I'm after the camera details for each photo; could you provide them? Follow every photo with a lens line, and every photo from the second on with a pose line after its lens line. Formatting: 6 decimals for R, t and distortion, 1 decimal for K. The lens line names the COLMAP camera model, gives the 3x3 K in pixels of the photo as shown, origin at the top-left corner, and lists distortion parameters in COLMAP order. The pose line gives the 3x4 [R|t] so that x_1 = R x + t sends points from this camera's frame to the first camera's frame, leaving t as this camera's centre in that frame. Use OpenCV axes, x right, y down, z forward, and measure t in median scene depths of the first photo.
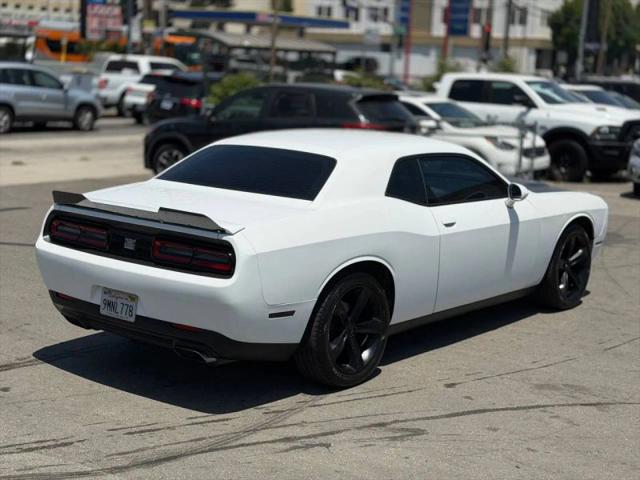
lens RADIAL K [[1007.1, 0, 313.8], [0, 1007.1, 264.7], [0, 0, 1]] dist [0.079844, 0.000000]
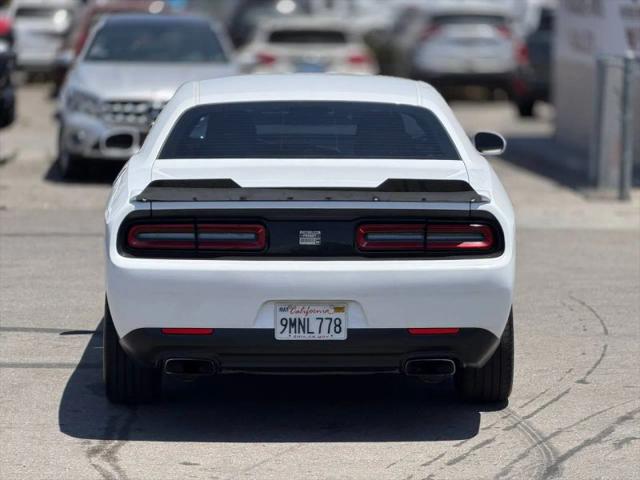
lens RADIAL K [[2316.4, 0, 321.4], [0, 2316.4, 240.4], [0, 0, 1]] dist [0.221891, 0.000000]
pose [[0.767070, -0.104138, 0.633055, -1.243219], [0.142783, 0.989701, -0.010203, -0.000124], [-0.625473, 0.098216, 0.774040, -0.307307]]
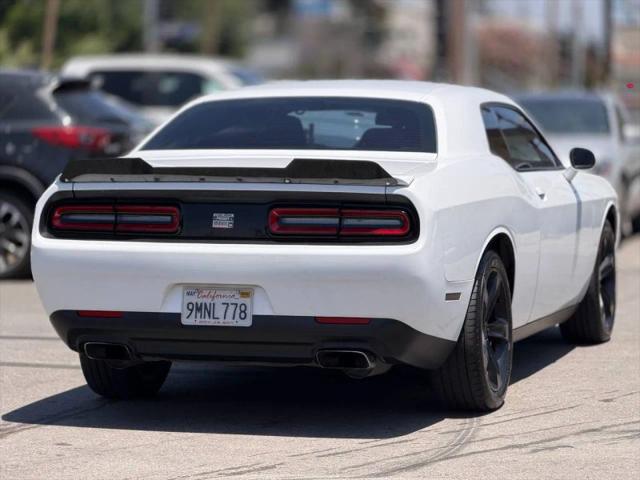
lens RADIAL K [[2140.5, 0, 320.6], [0, 2140.5, 242.3], [0, 0, 1]] dist [0.243088, 0.000000]
pose [[0.925592, -0.056470, 0.374288, -0.683626], [0.101925, 0.989469, -0.102770, 0.156246], [-0.364543, 0.133272, 0.921600, -0.408490]]
